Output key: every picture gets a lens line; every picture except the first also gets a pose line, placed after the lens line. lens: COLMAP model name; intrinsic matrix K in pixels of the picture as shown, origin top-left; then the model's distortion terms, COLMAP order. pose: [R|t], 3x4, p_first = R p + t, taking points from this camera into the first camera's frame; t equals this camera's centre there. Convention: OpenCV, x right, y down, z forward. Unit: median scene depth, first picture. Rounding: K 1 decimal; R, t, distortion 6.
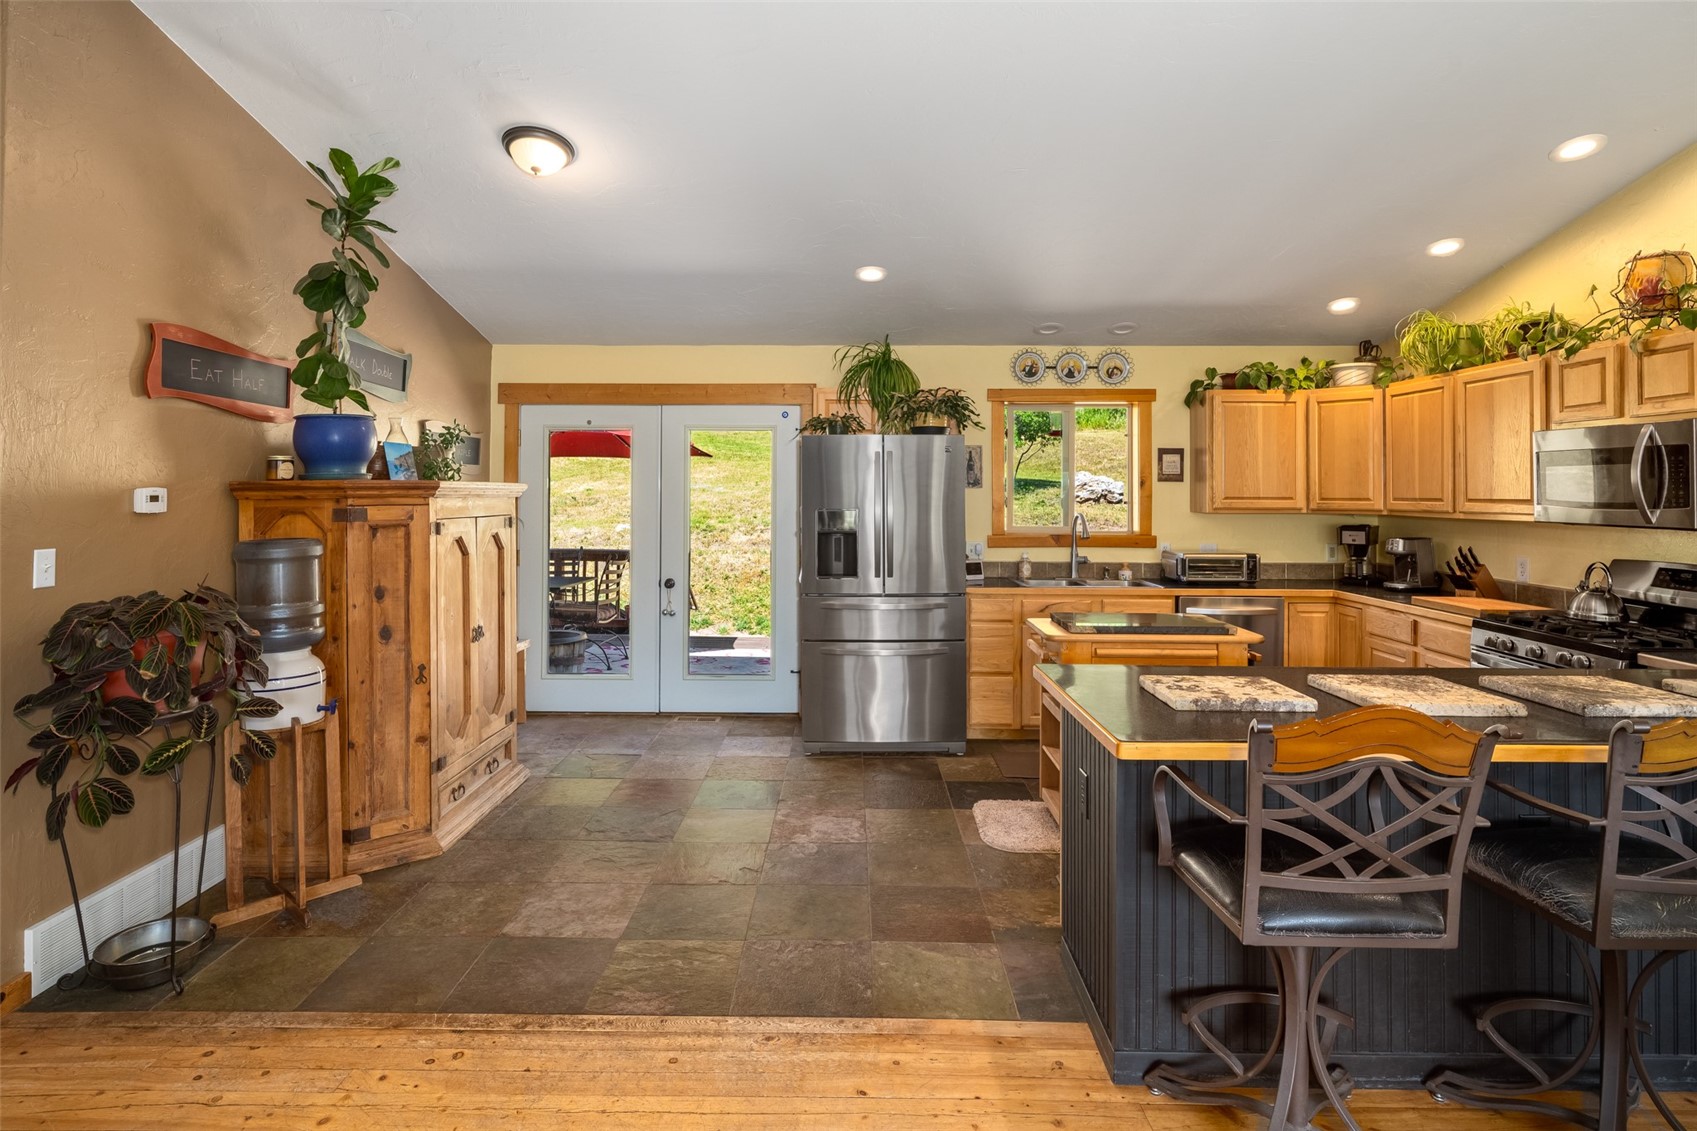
lens RADIAL K [[883.4, 0, 843.8], [0, 883.4, 488.2], [0, 0, 1]] dist [0.000739, -0.002249]
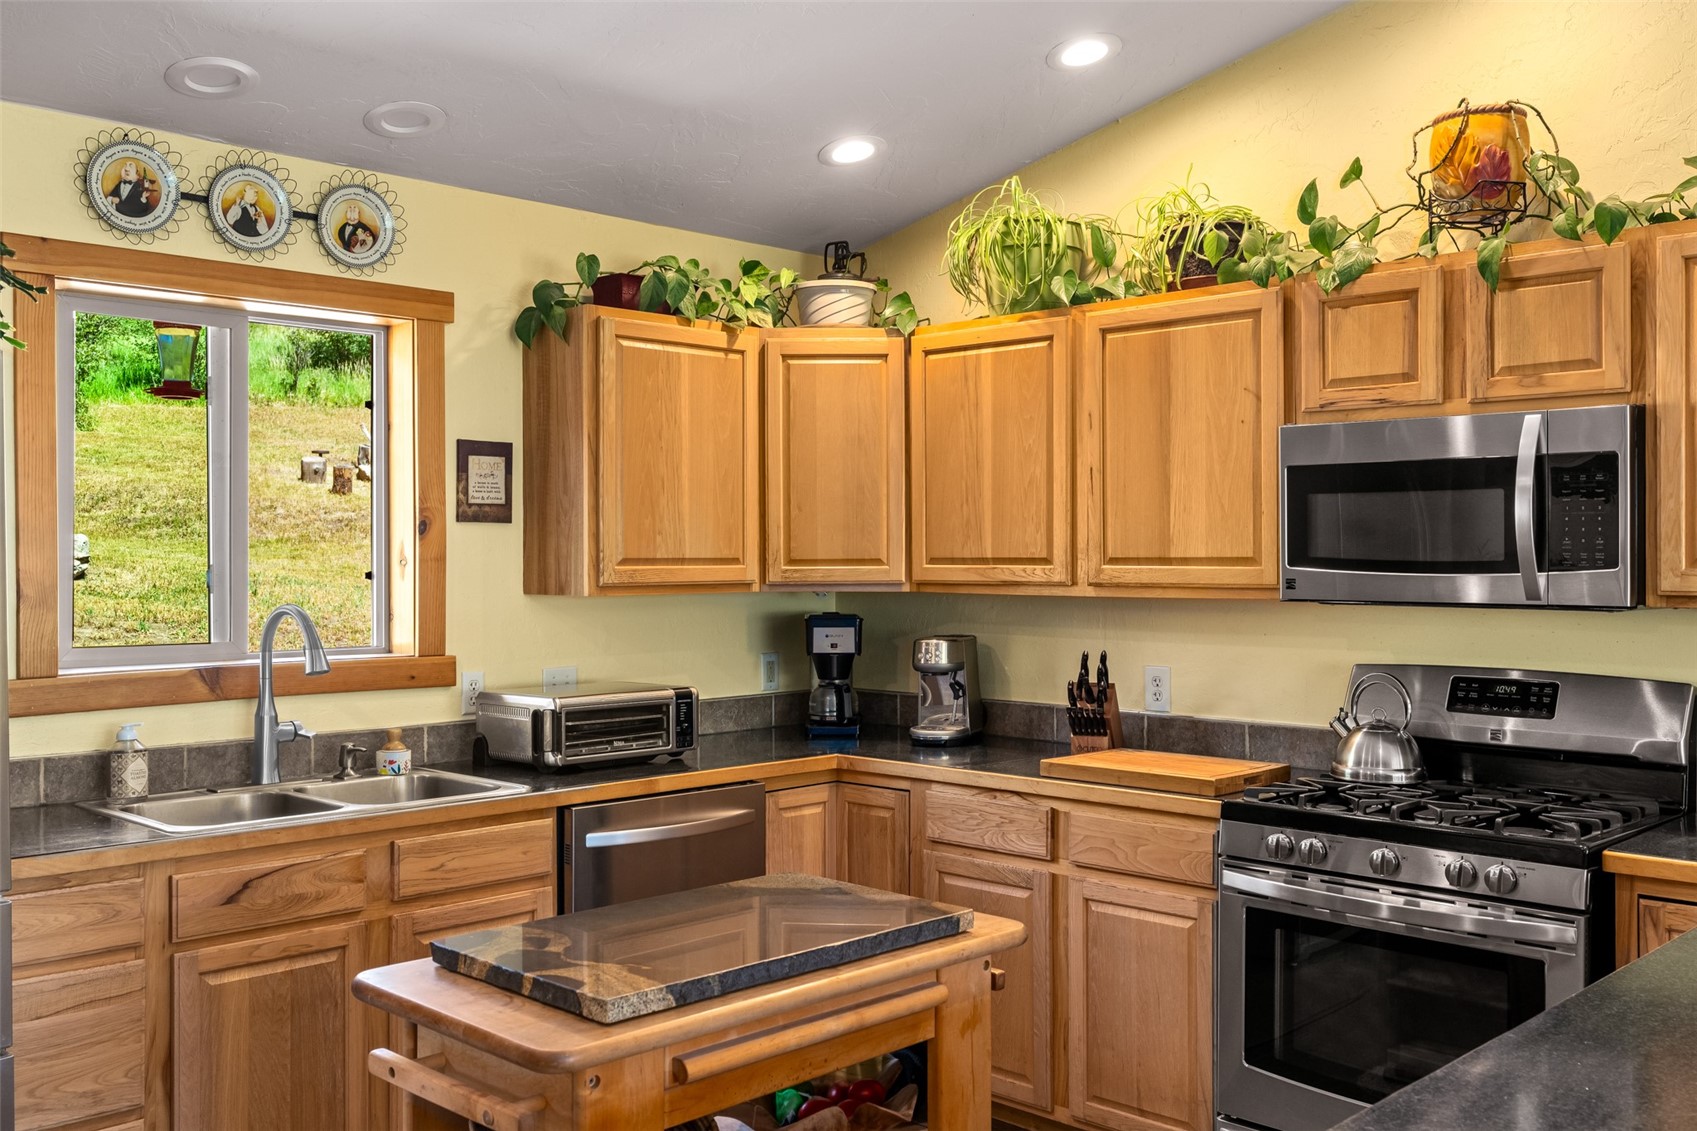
lens RADIAL K [[1545.3, 0, 852.4], [0, 1545.3, 564.4], [0, 0, 1]] dist [-0.003097, 0.000000]
pose [[0.692857, -0.008328, 0.721027, -0.037513], [0.001492, 0.999948, 0.010116, 0.006034], [-0.721074, -0.005933, 0.692833, 0.458130]]
